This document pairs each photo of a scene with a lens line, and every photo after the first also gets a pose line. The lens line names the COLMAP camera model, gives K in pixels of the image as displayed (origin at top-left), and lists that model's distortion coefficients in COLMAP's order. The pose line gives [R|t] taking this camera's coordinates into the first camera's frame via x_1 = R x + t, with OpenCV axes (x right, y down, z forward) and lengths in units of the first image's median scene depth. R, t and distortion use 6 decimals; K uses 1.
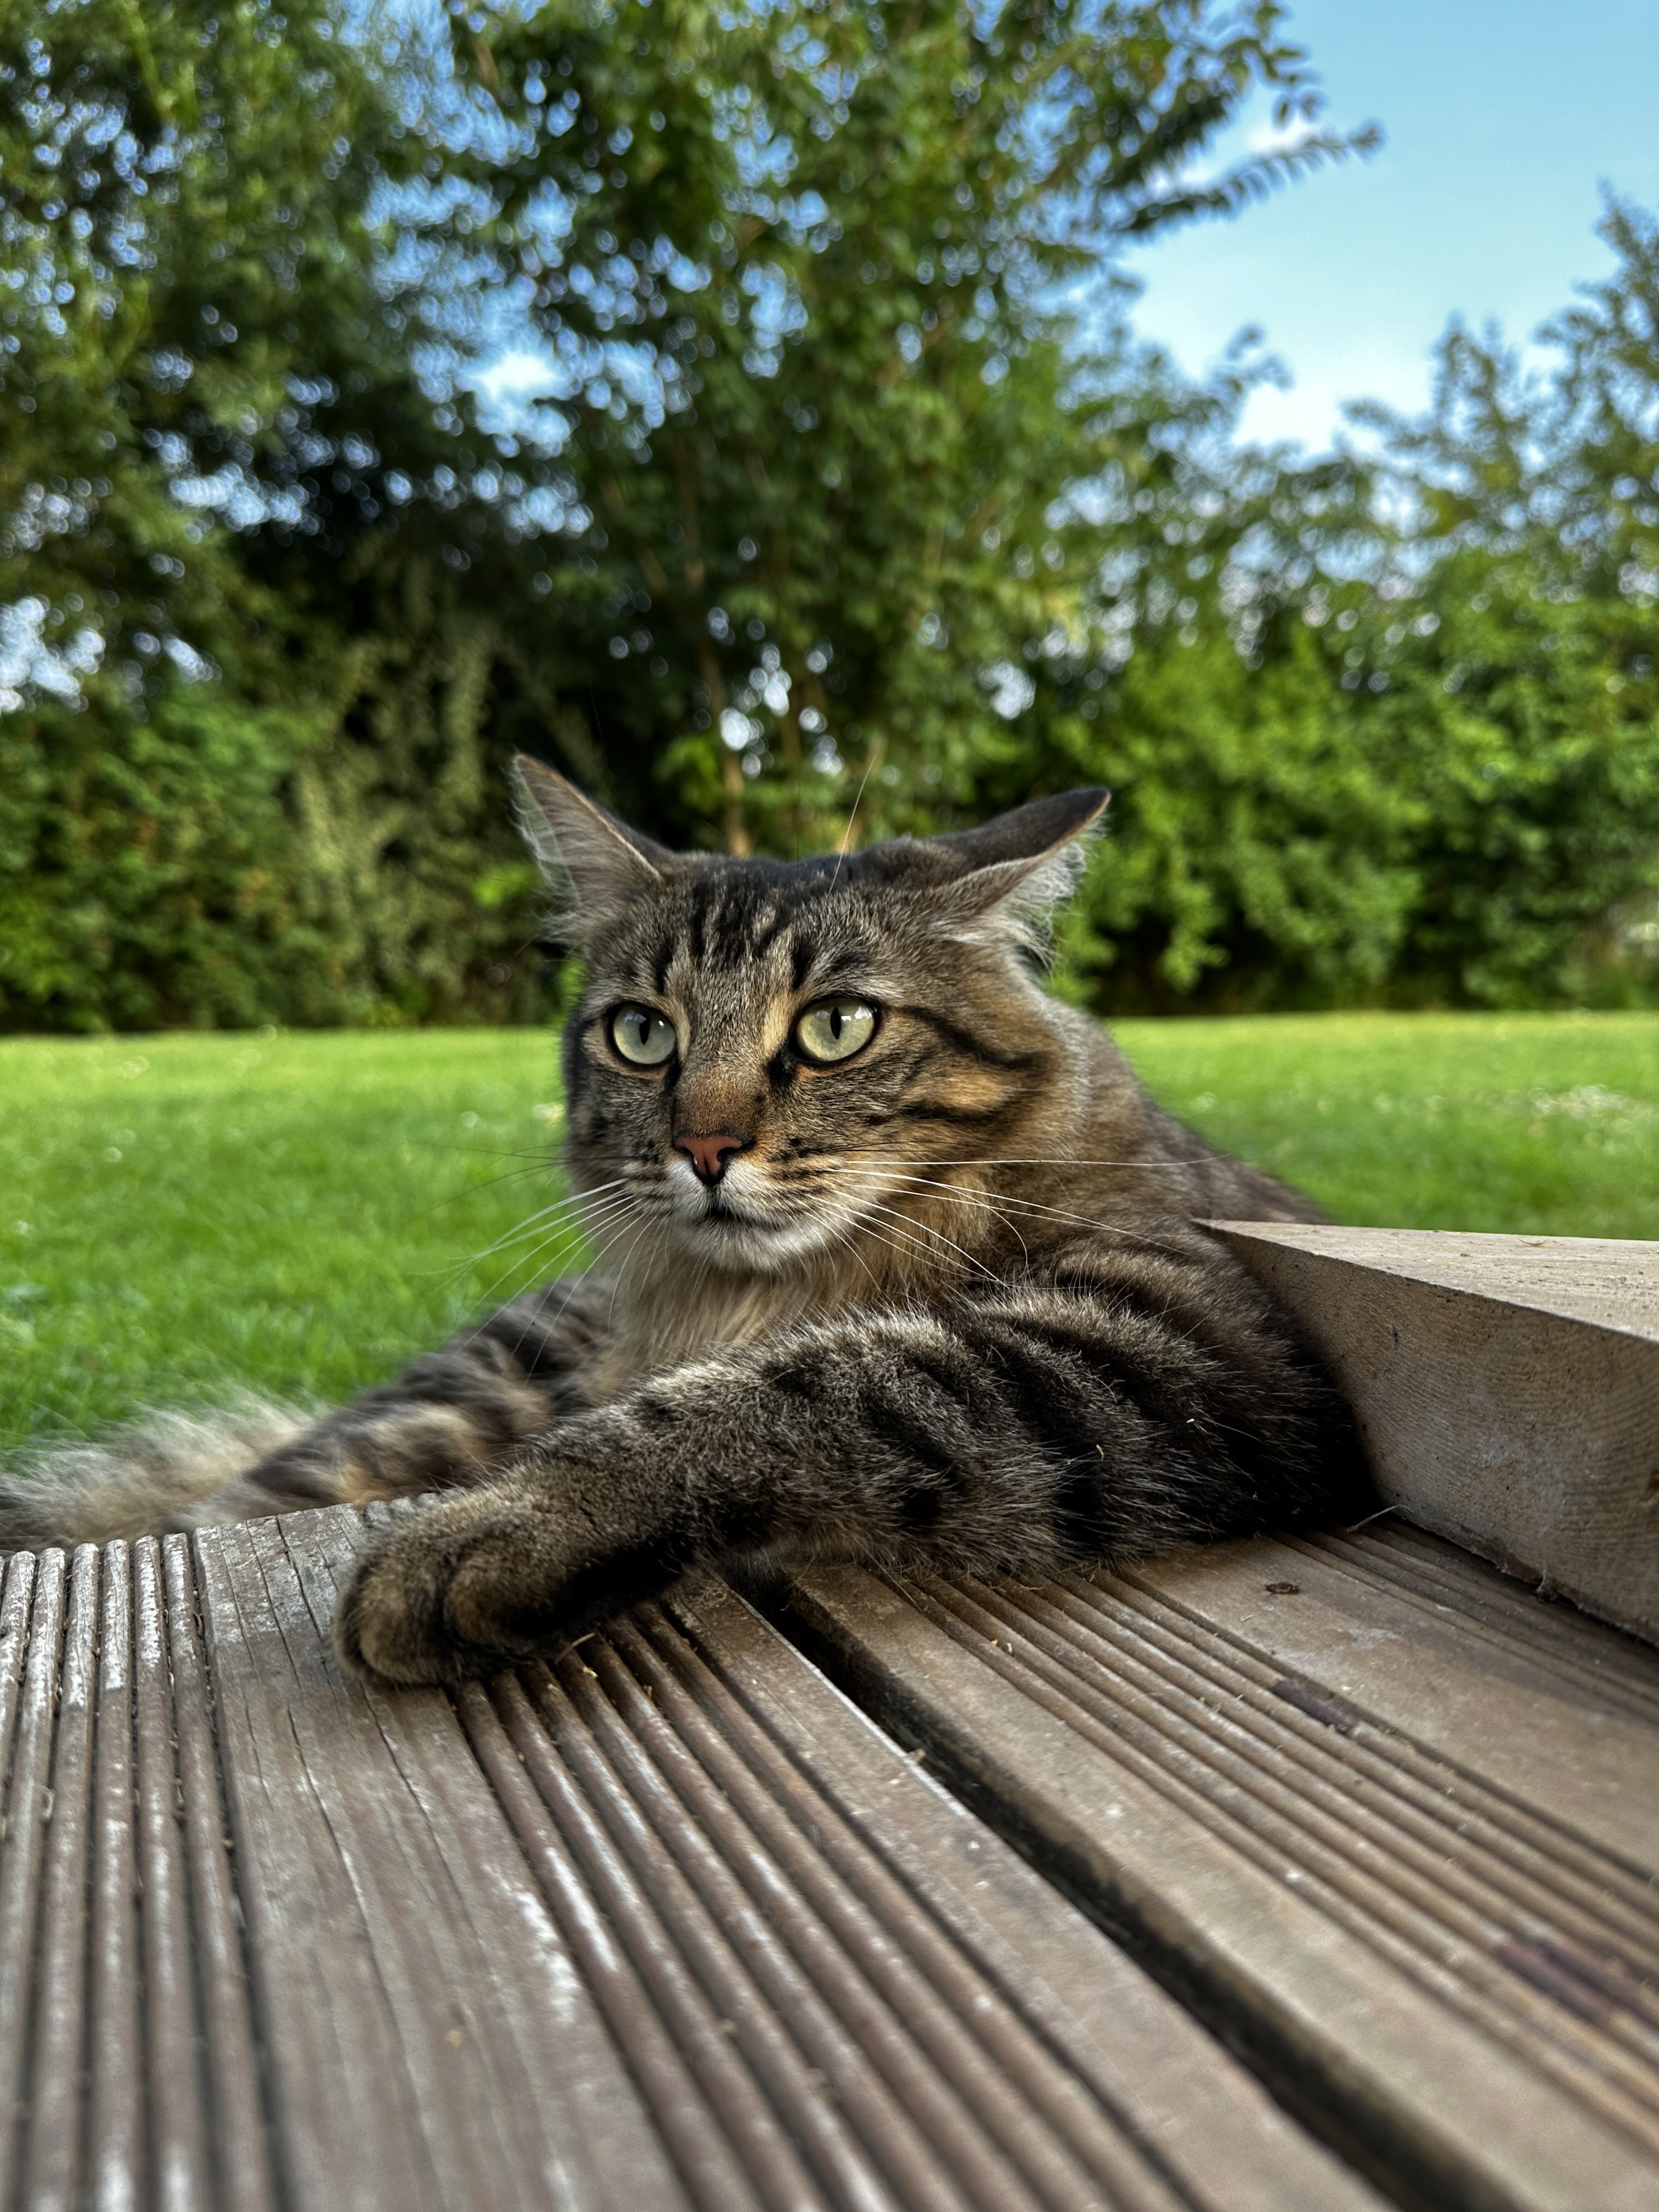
lens RADIAL K [[1604.5, 0, 842.8], [0, 1604.5, 1109.1], [0, 0, 1]] dist [-0.001760, -0.029325]
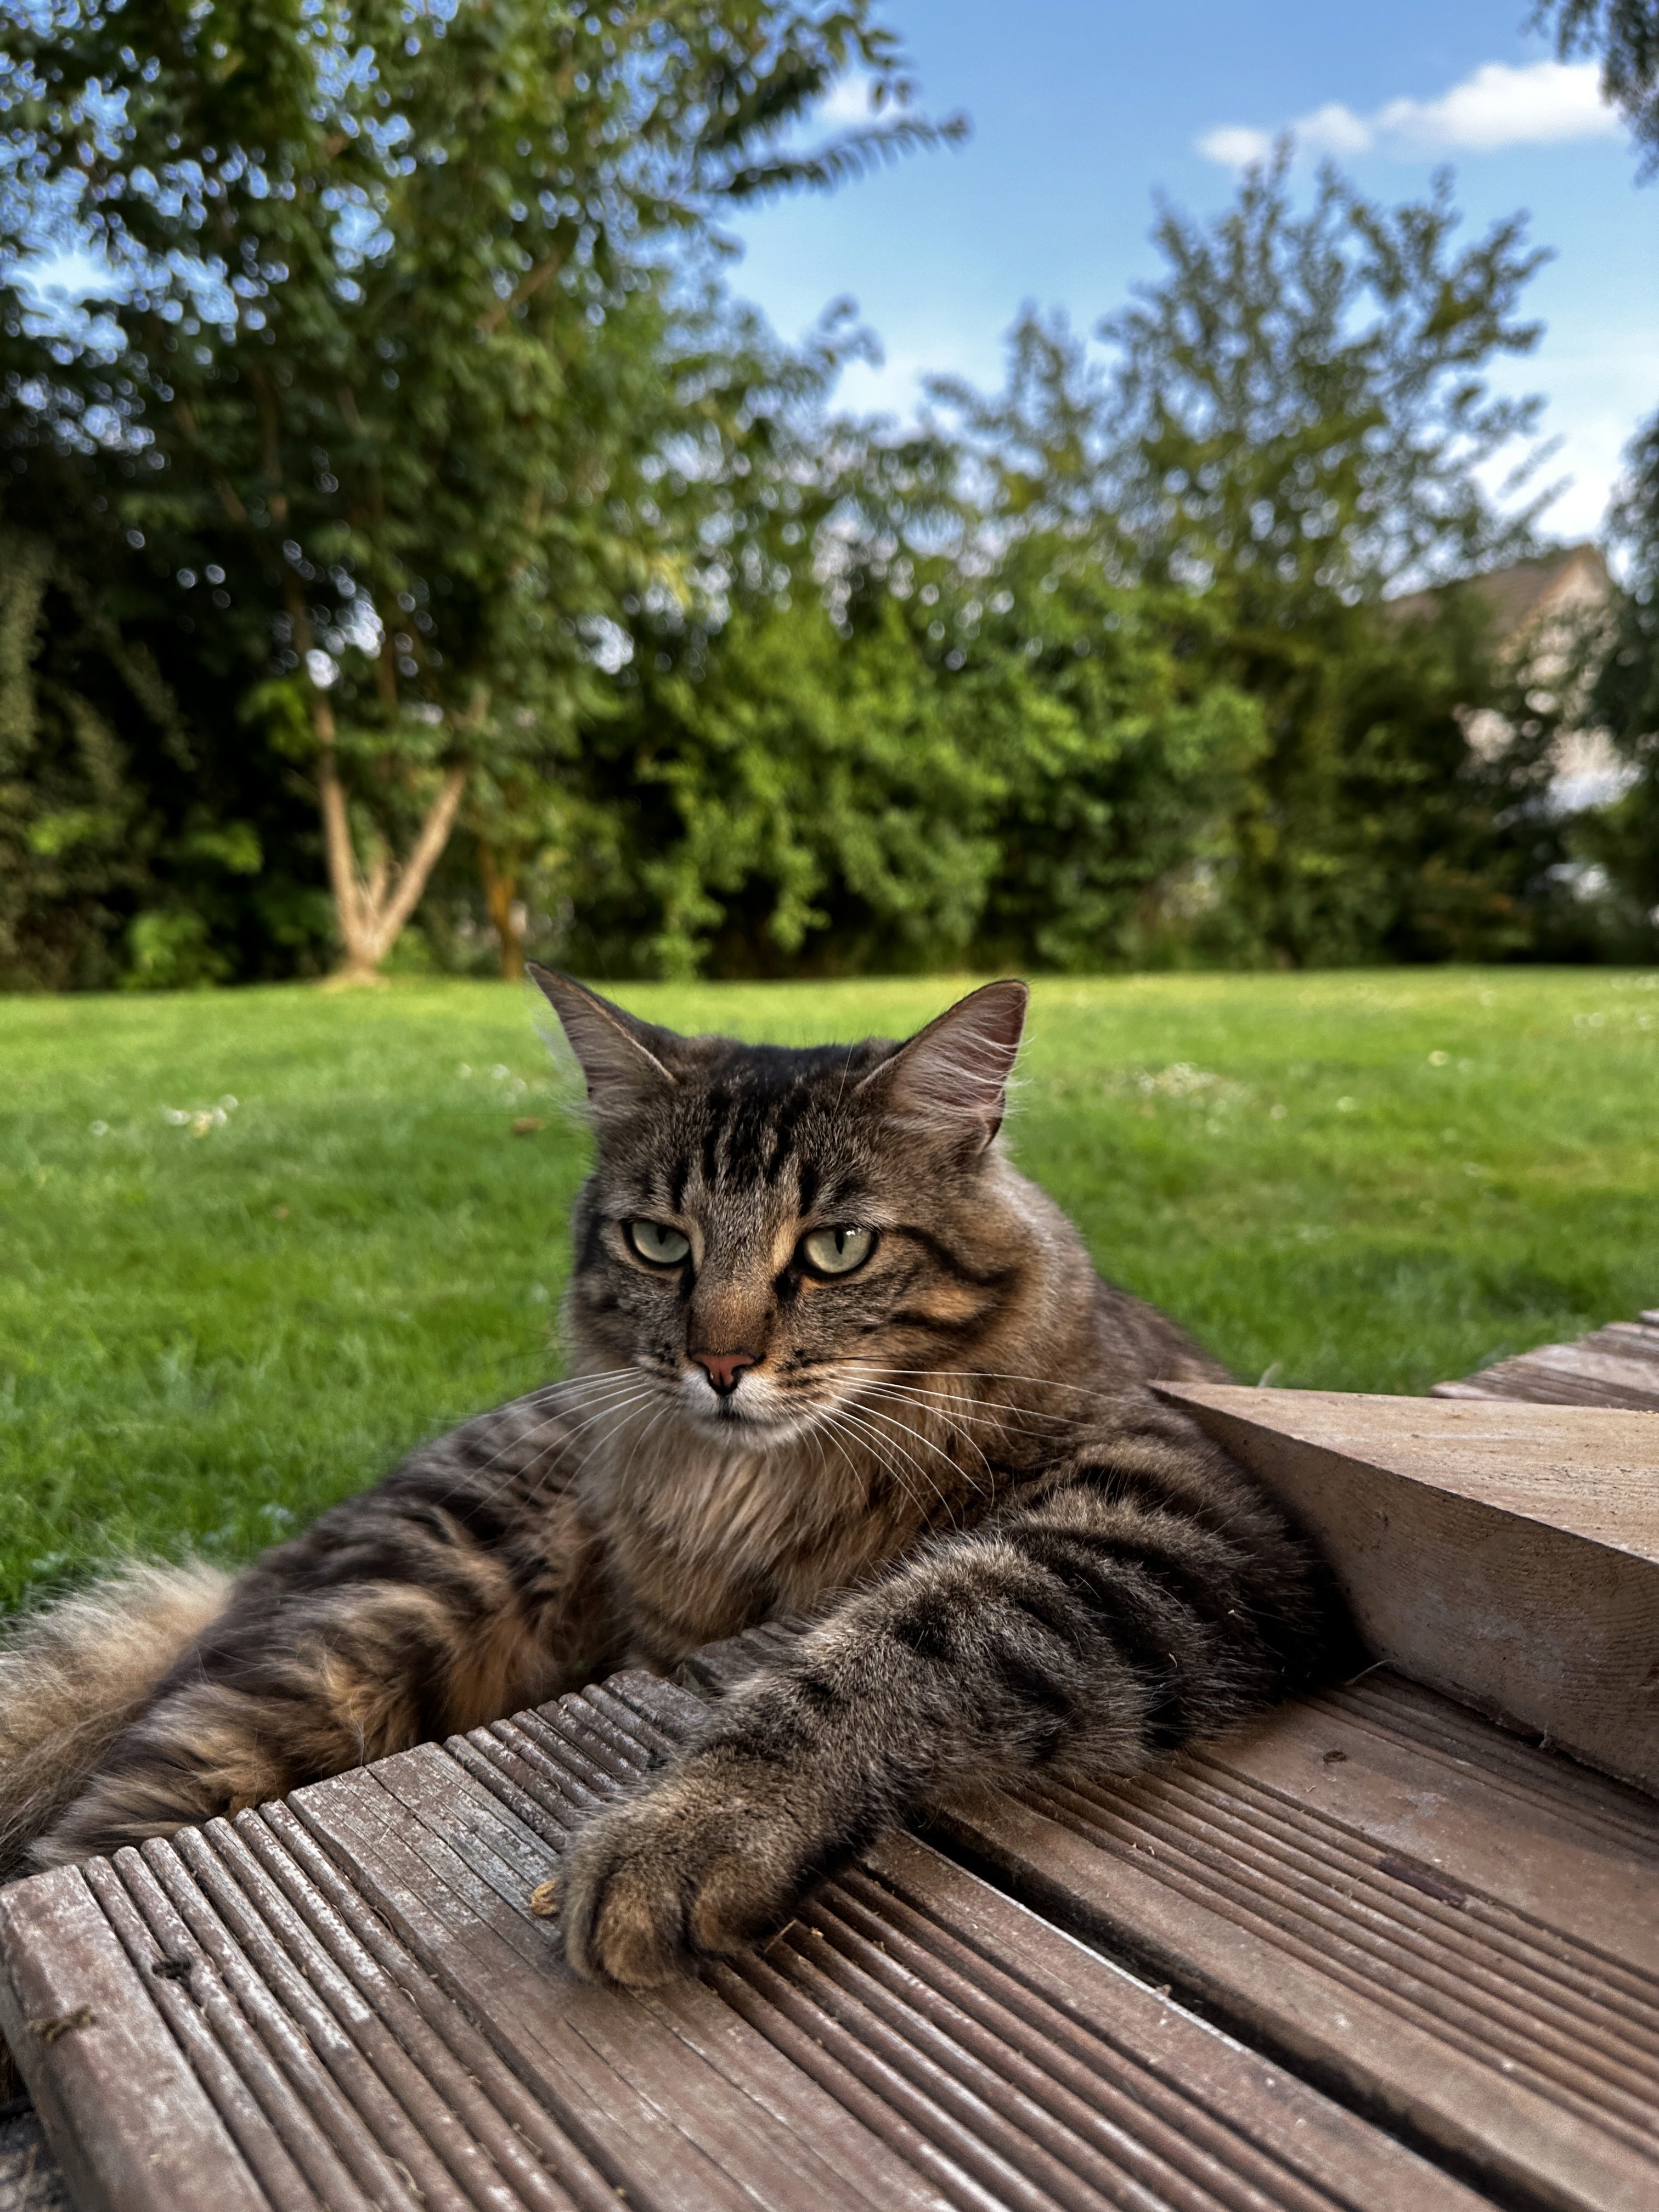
lens RADIAL K [[1604.5, 0, 842.8], [0, 1604.5, 1109.1], [0, 0, 1]] dist [-0.001760, -0.029325]
pose [[0.966380, -0.019259, 0.256398, -0.018896], [0.010485, 0.999313, 0.035541, -0.011553], [-0.256906, -0.031658, 0.965918, -0.002065]]
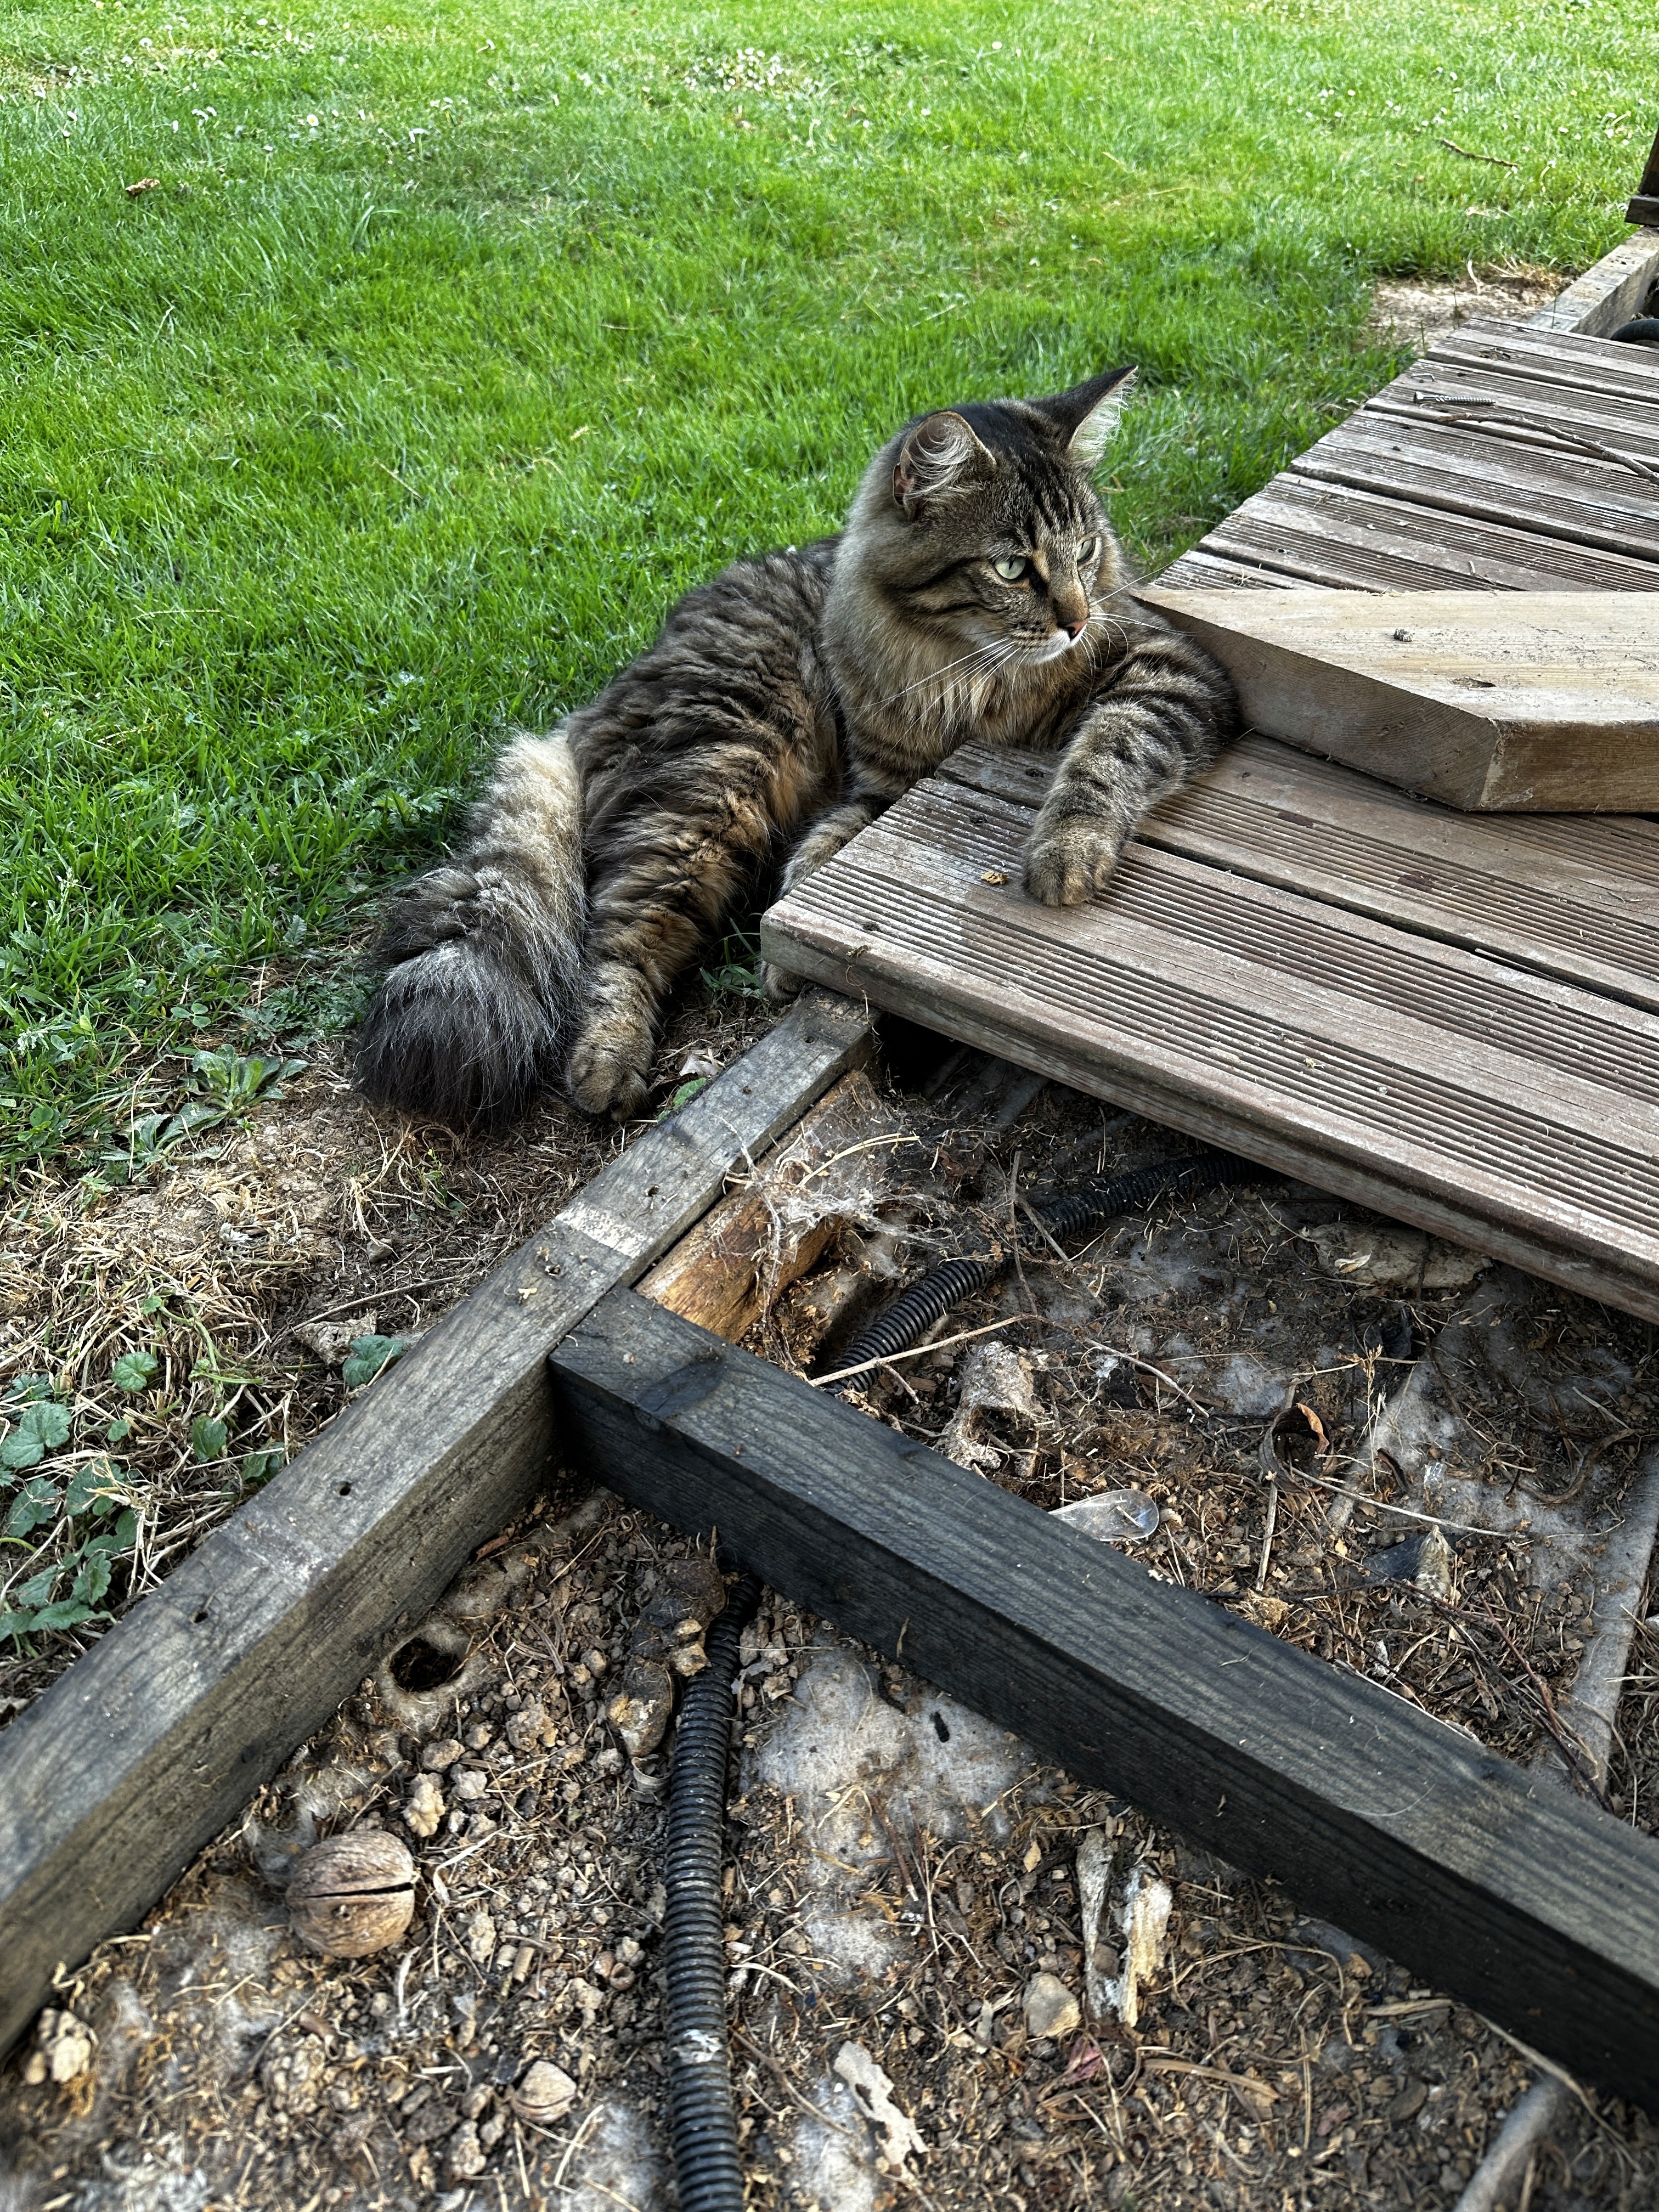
lens RADIAL K [[1604.5, 0, 842.8], [0, 1604.5, 1109.1], [0, 0, 1]] dist [-0.001760, -0.029325]
pose [[0.834737, -0.330491, 0.440444, -0.086134], [0.002469, 0.802101, 0.597184, -0.044746], [-0.550644, -0.497404, 0.670359, -0.037726]]
